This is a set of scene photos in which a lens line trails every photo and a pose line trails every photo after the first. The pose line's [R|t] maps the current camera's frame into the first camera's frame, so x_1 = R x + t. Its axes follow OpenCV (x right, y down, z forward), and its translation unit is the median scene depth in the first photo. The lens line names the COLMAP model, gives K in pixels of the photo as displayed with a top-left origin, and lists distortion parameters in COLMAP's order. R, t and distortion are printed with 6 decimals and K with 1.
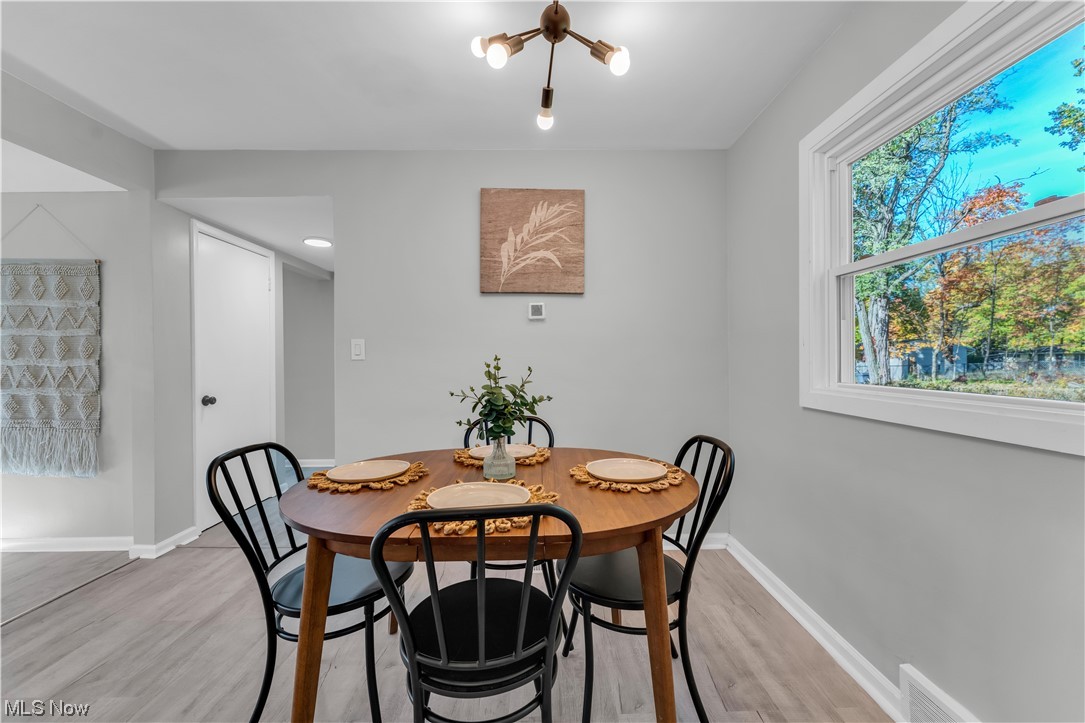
lens RADIAL K [[438.9, 0, 540.2], [0, 438.9, 360.8], [0, 0, 1]] dist [-0.001285, 0.000582]
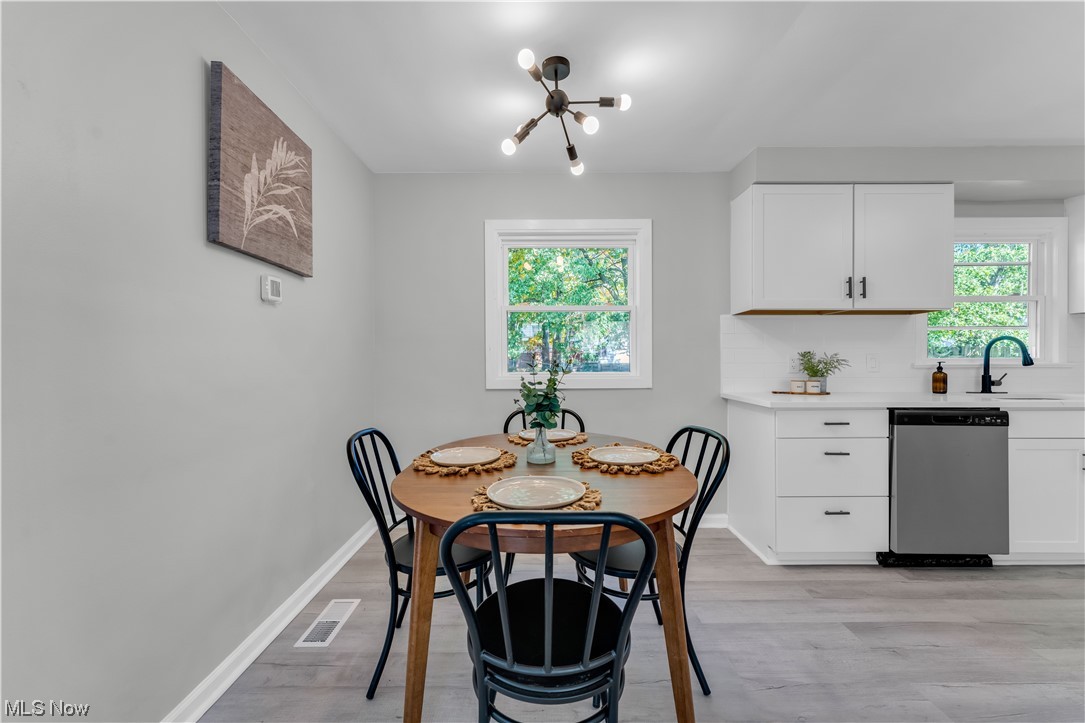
lens RADIAL K [[438.9, 0, 544.7], [0, 438.9, 361.2], [0, 0, 1]] dist [-0.001285, 0.000582]
pose [[0.003223, -0.000280, 0.999995, -0.707151], [0.008320, 0.999965, 0.000253, 0.004294], [-0.999960, 0.008319, 0.003225, 0.570969]]
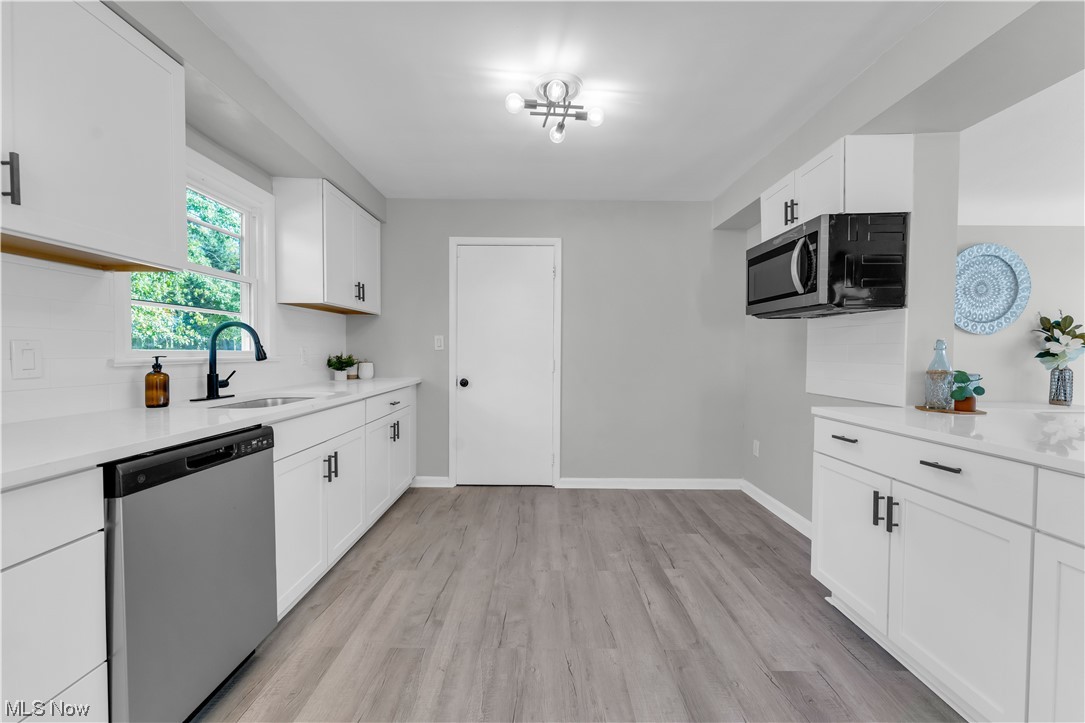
lens RADIAL K [[438.9, 0, 539.0], [0, 438.9, 363.0], [0, 0, 1]] dist [-0.001285, 0.000582]
pose [[-0.999944, -0.001277, 0.010503, -0.199471], [-0.000943, 0.999497, 0.031710, 0.002687], [-0.010539, 0.031699, -0.999442, 0.255257]]
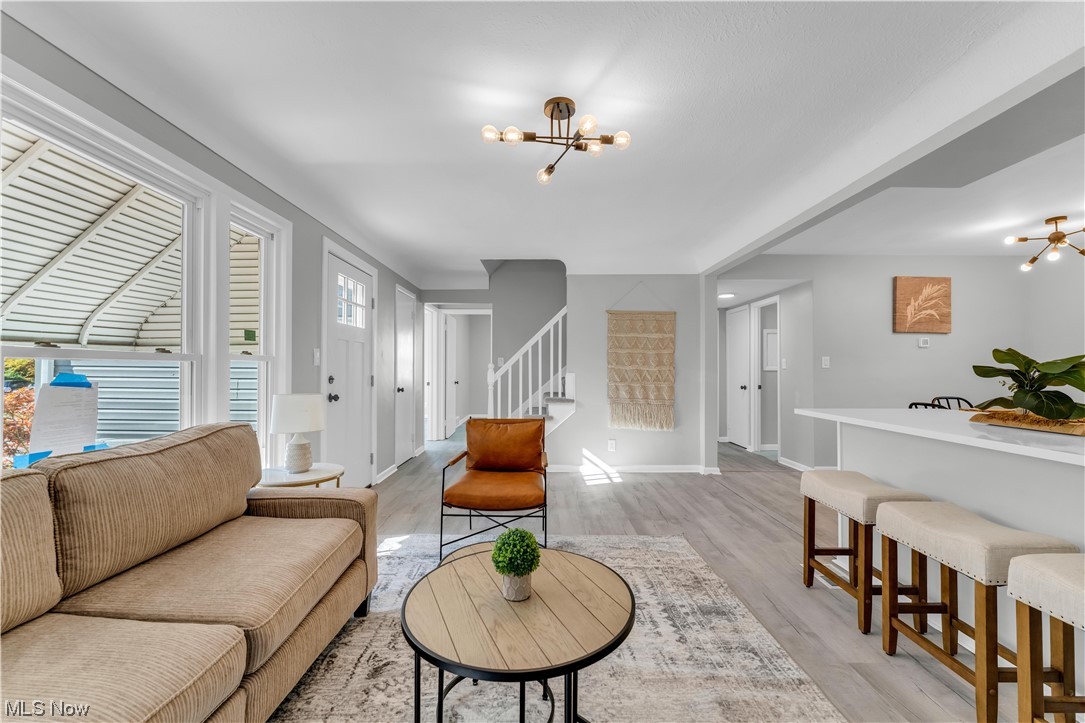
lens RADIAL K [[438.9, 0, 539.9], [0, 438.9, 362.6], [0, 0, 1]] dist [-0.001285, 0.000582]
pose [[0.999941, 0.008368, -0.006936, -1.624265], [-0.008473, 0.999847, -0.015273, 0.014198], [0.006807, 0.015331, 0.999859, -0.862770]]
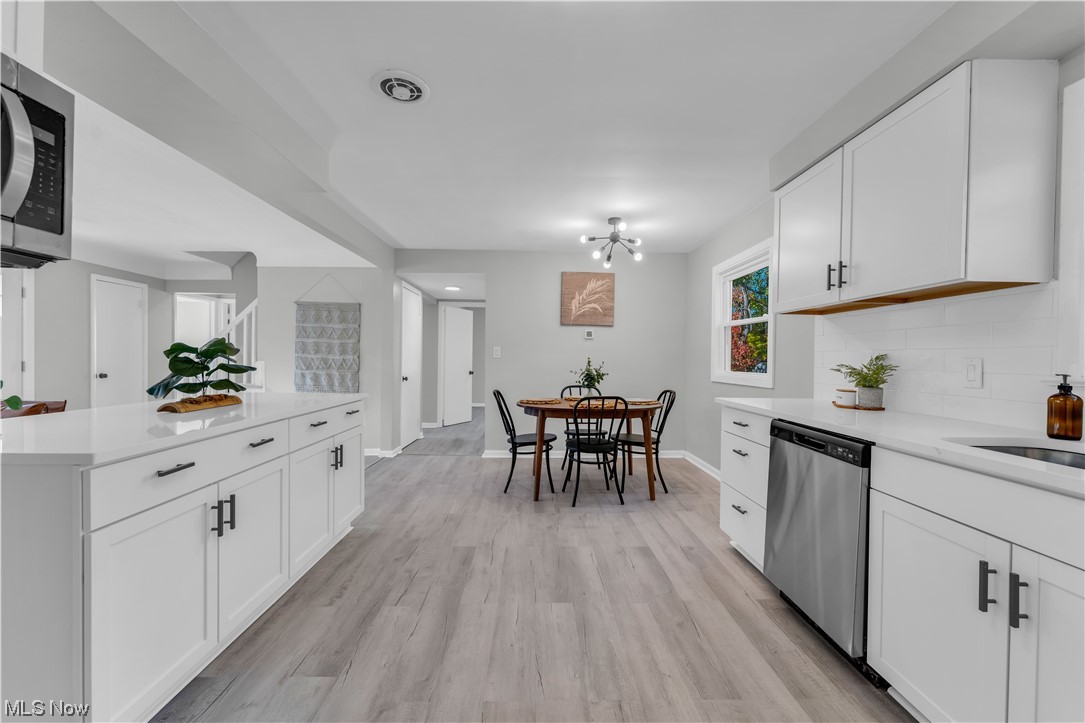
lens RADIAL K [[438.9, 0, 538.7], [0, 438.9, 360.5], [0, 0, 1]] dist [-0.001285, 0.000582]
pose [[0.999821, 0.016369, 0.009529, -0.251570], [-0.016366, 0.999866, -0.000468, 0.007902], [-0.009536, 0.000312, 0.999954, -0.960922]]
